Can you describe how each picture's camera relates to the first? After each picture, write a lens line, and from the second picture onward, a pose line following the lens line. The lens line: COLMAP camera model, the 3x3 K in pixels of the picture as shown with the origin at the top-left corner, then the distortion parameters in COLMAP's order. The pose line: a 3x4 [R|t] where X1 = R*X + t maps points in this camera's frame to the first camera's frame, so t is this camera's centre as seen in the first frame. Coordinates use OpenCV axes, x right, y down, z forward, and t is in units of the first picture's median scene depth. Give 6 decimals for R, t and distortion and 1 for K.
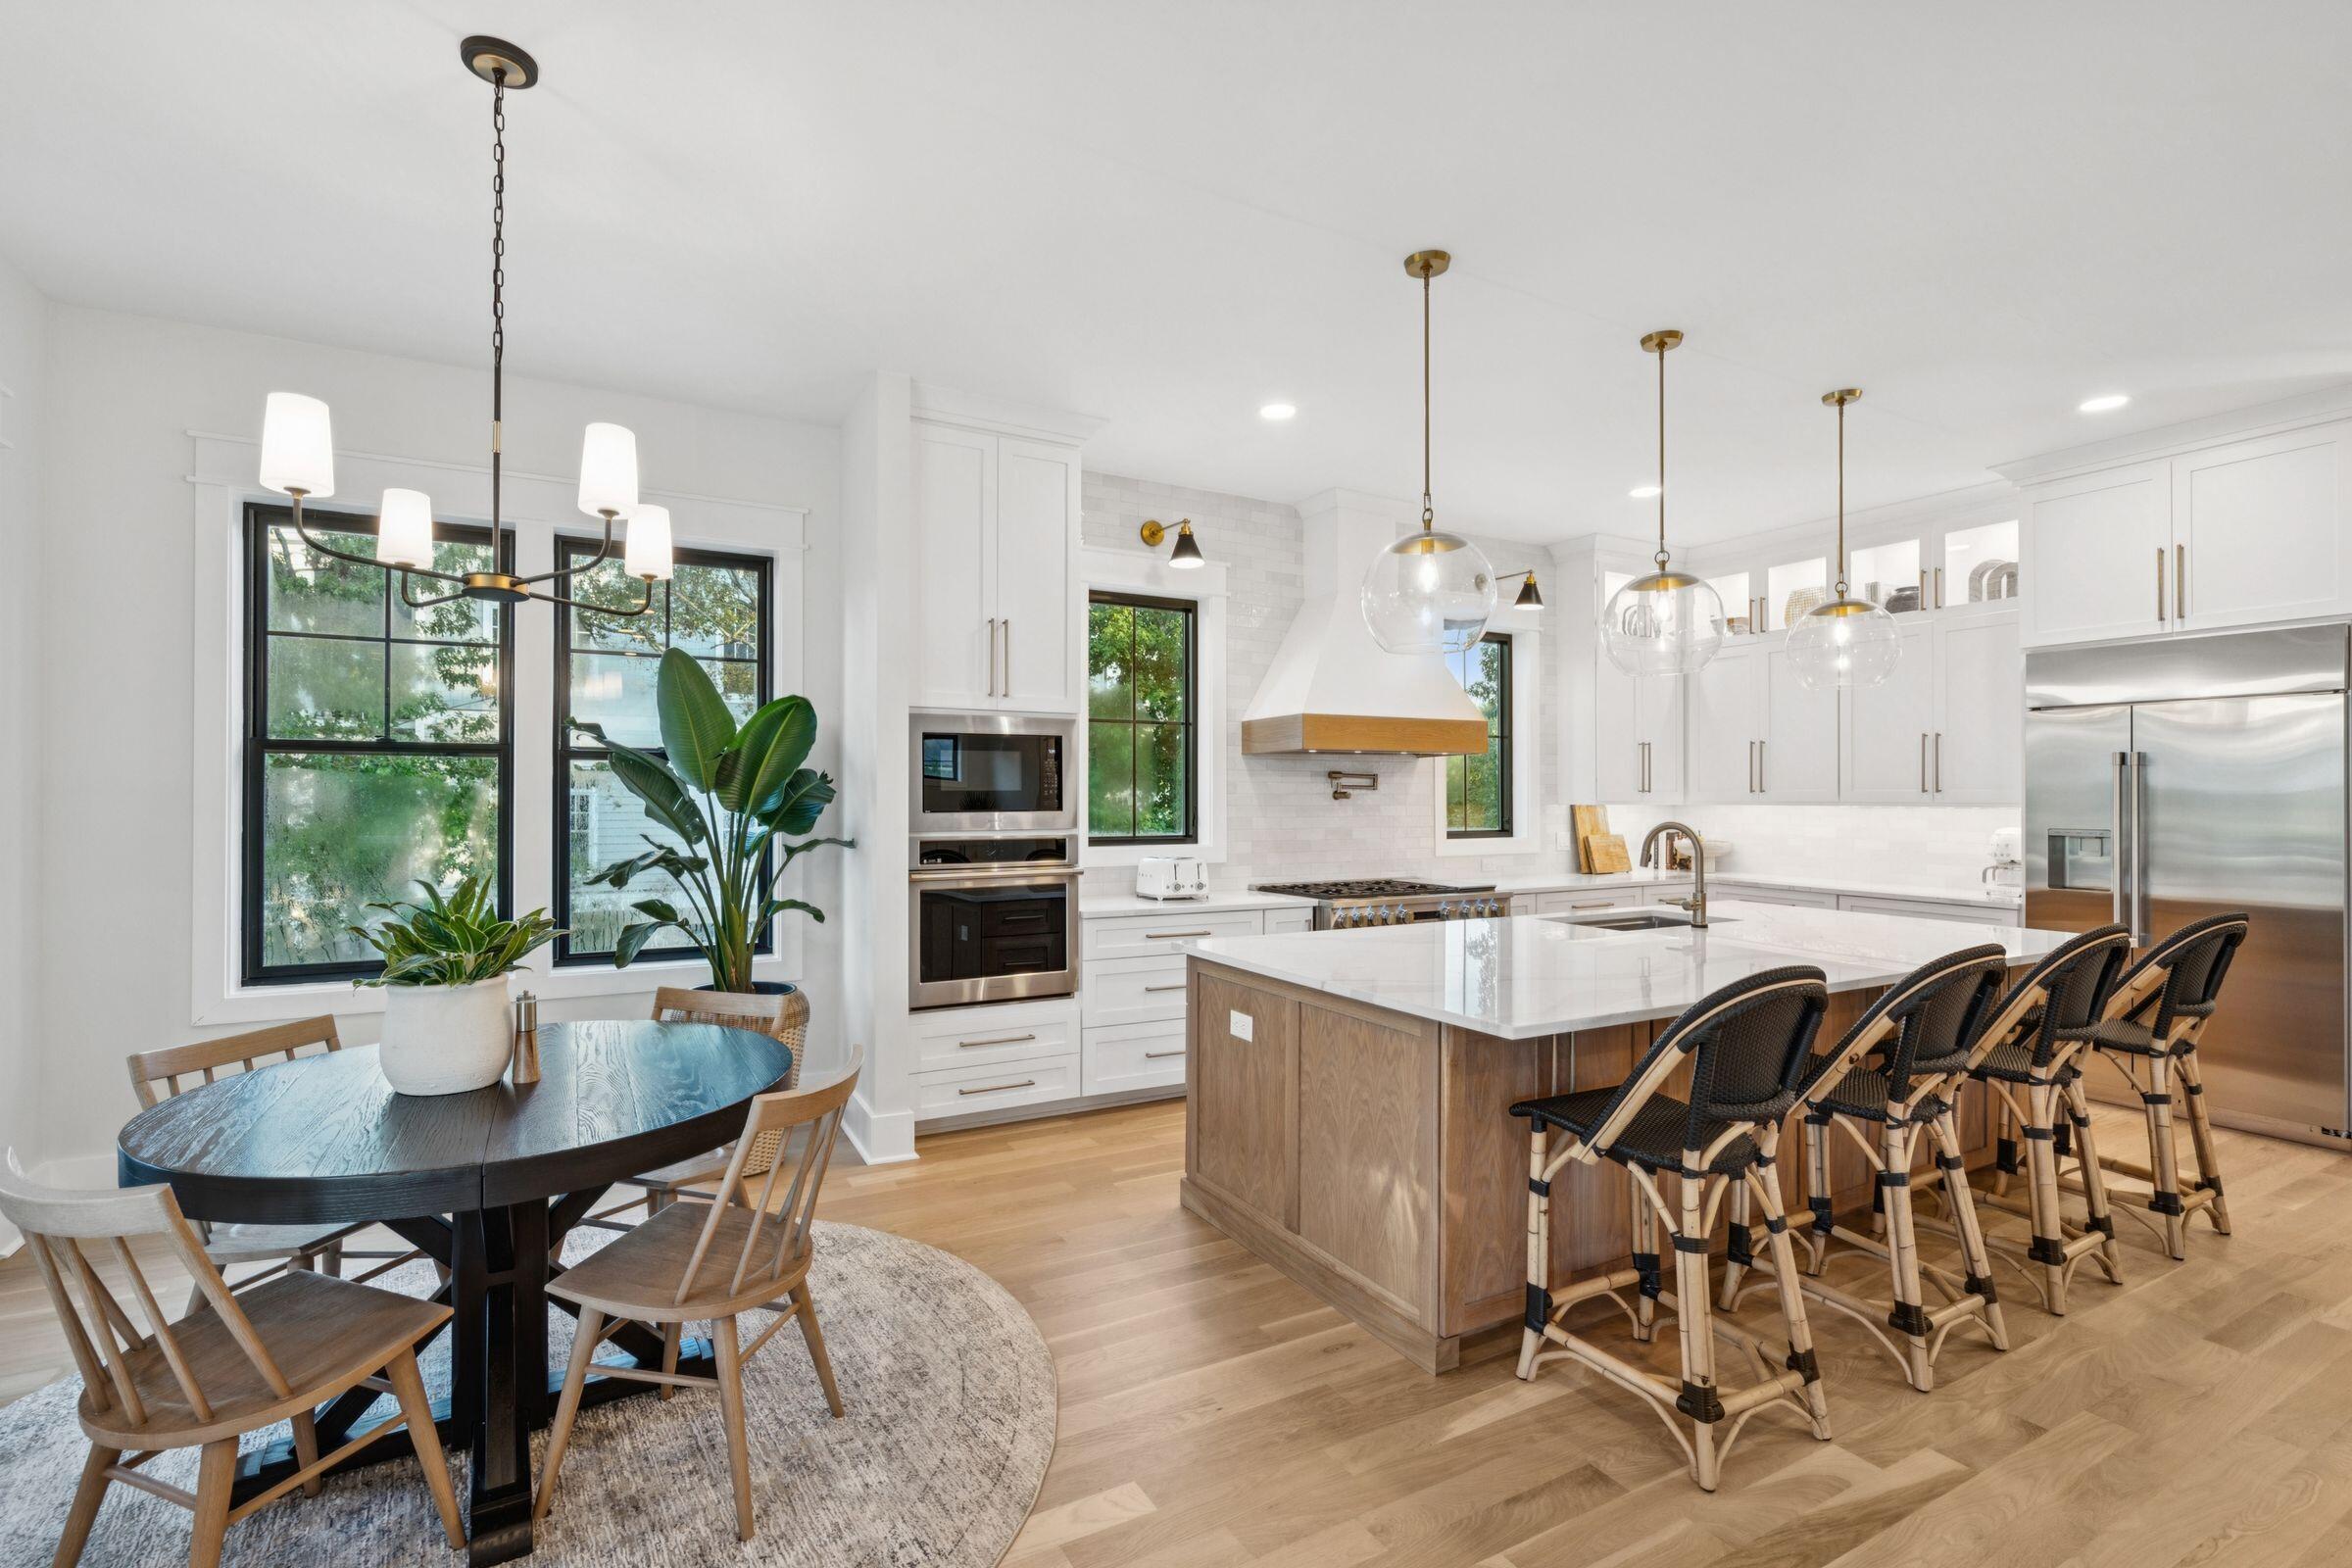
lens RADIAL K [[1053.9, 0, 1176.6], [0, 1053.9, 795.2], [0, 0, 1]] dist [-0.019956, -0.001485]
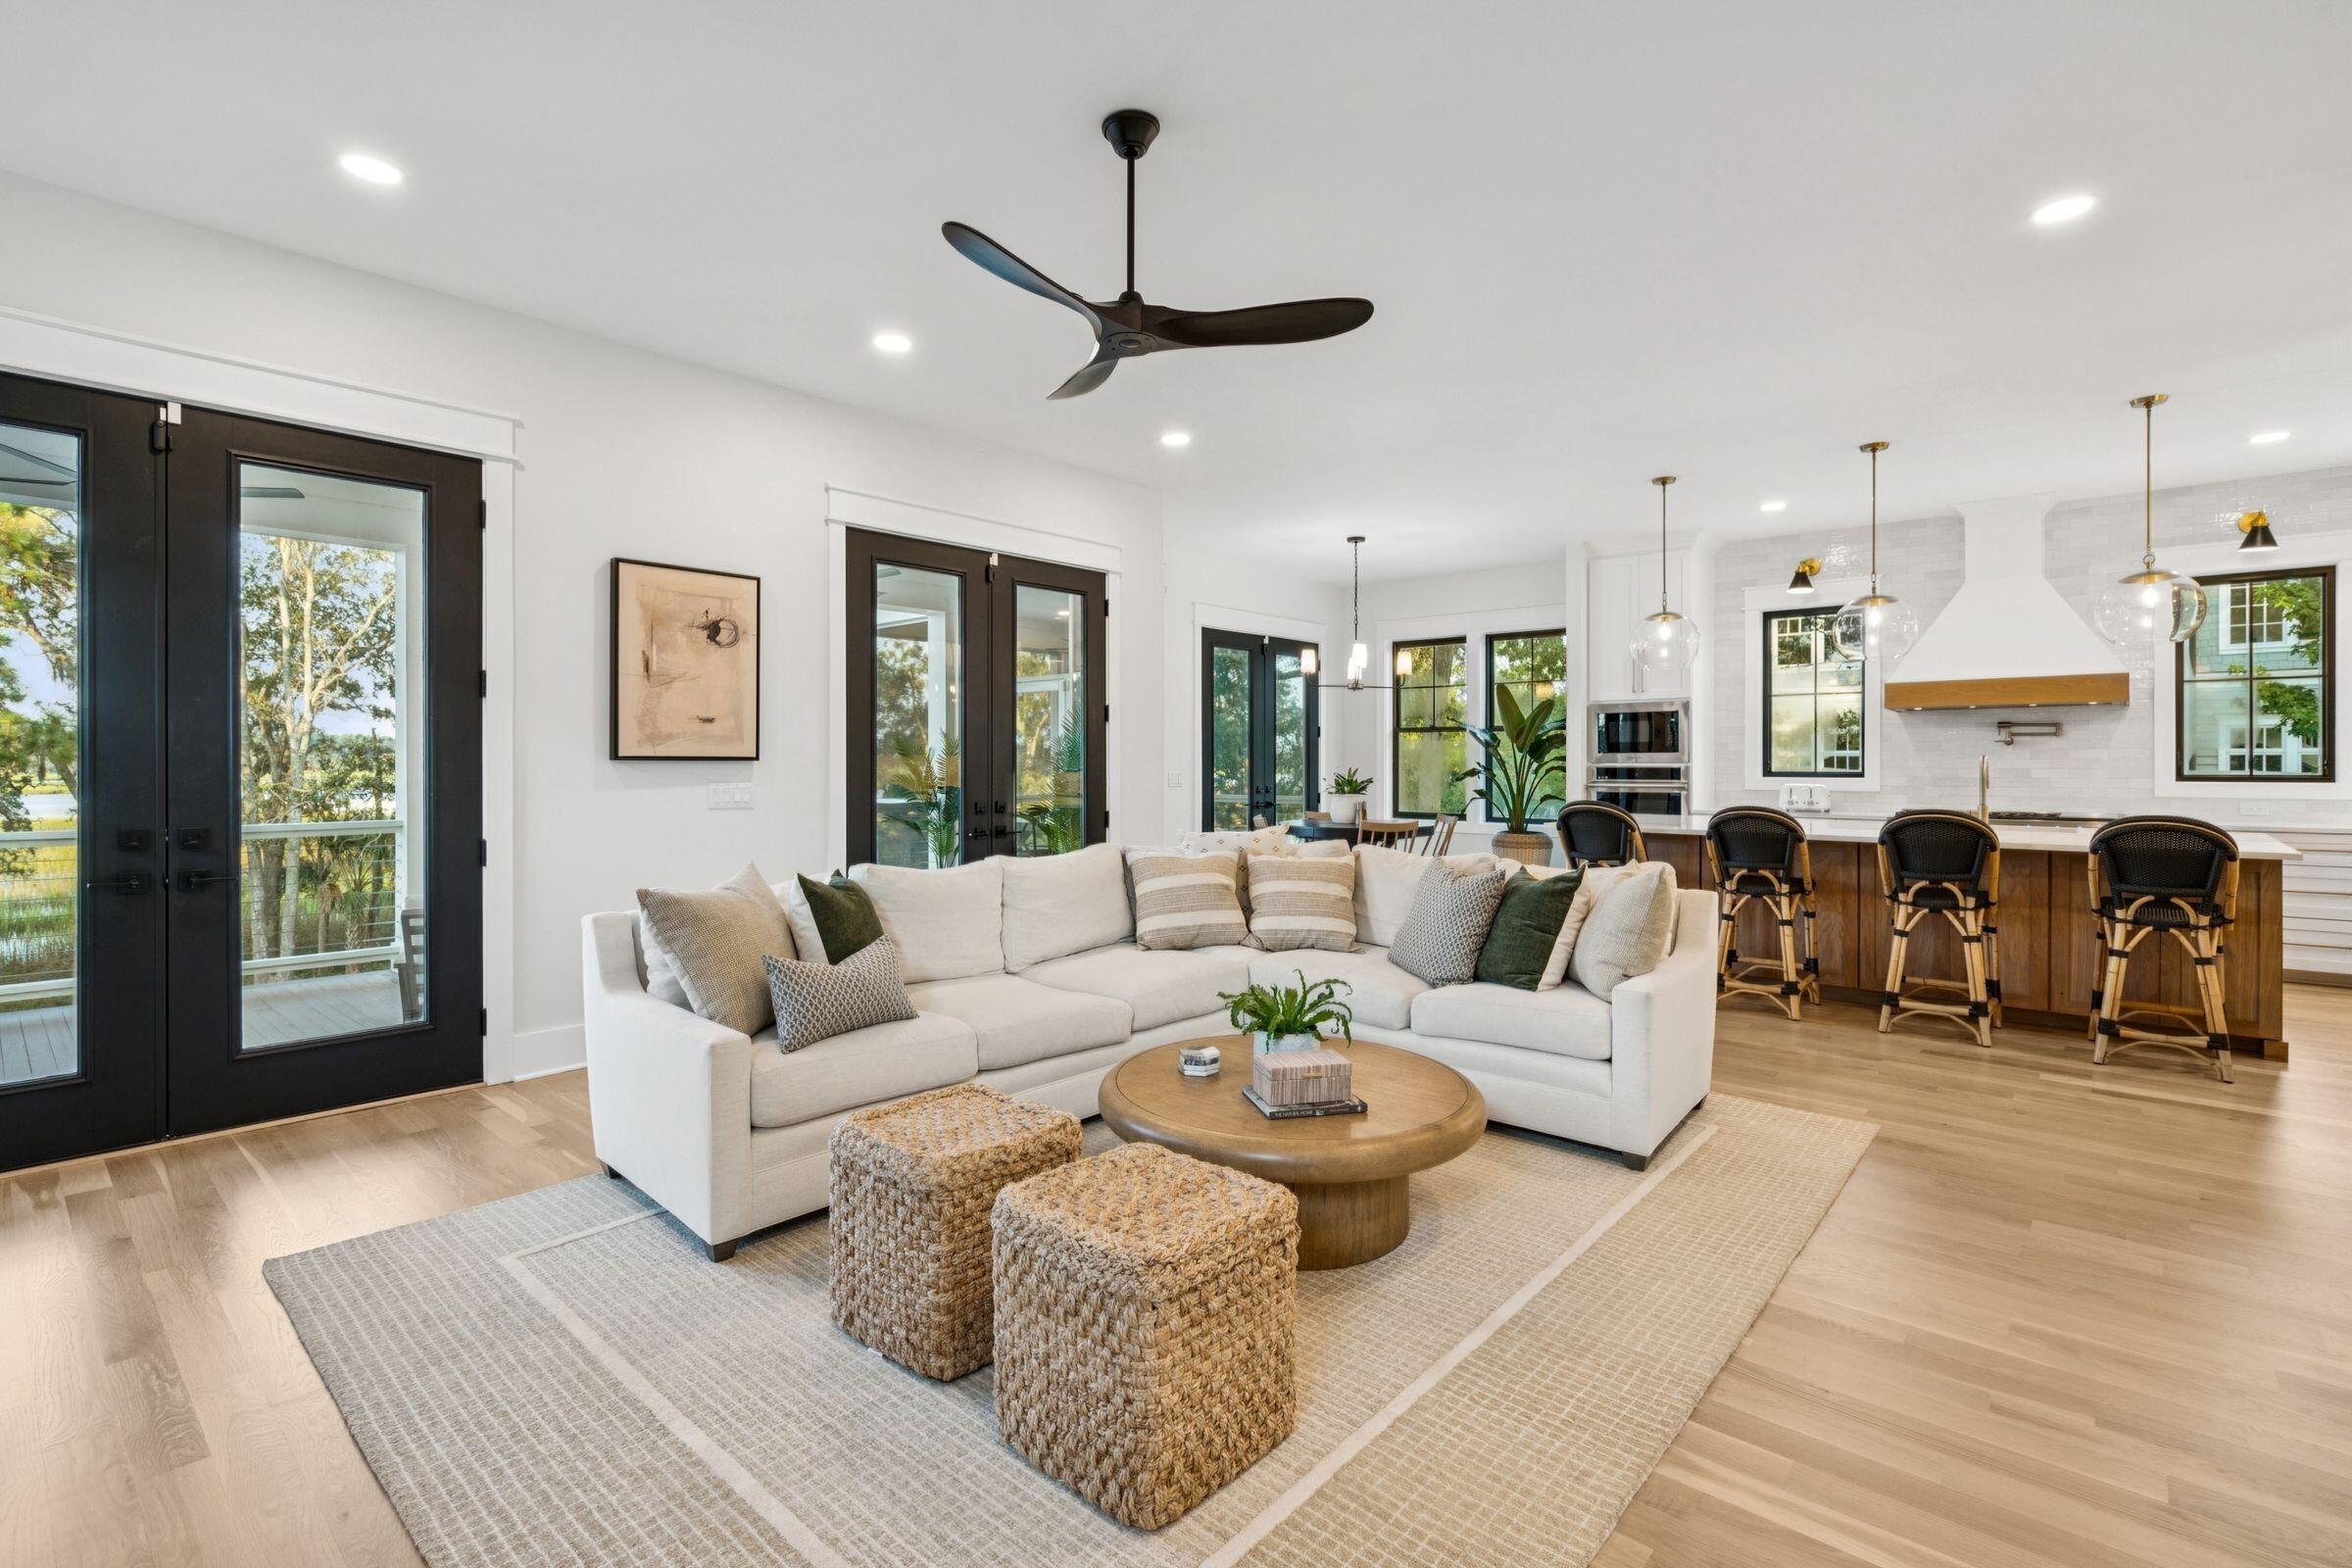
lens RADIAL K [[1053.9, 0, 1171.6], [0, 1053.9, 766.3], [0, 0, 1]] dist [-0.019956, -0.001485]
pose [[0.338684, 0.003027, -0.940895, 0.994852], [0.002076, 0.999990, 0.003964, 0.022881], [0.940898, -0.003296, 0.338674, -0.326756]]
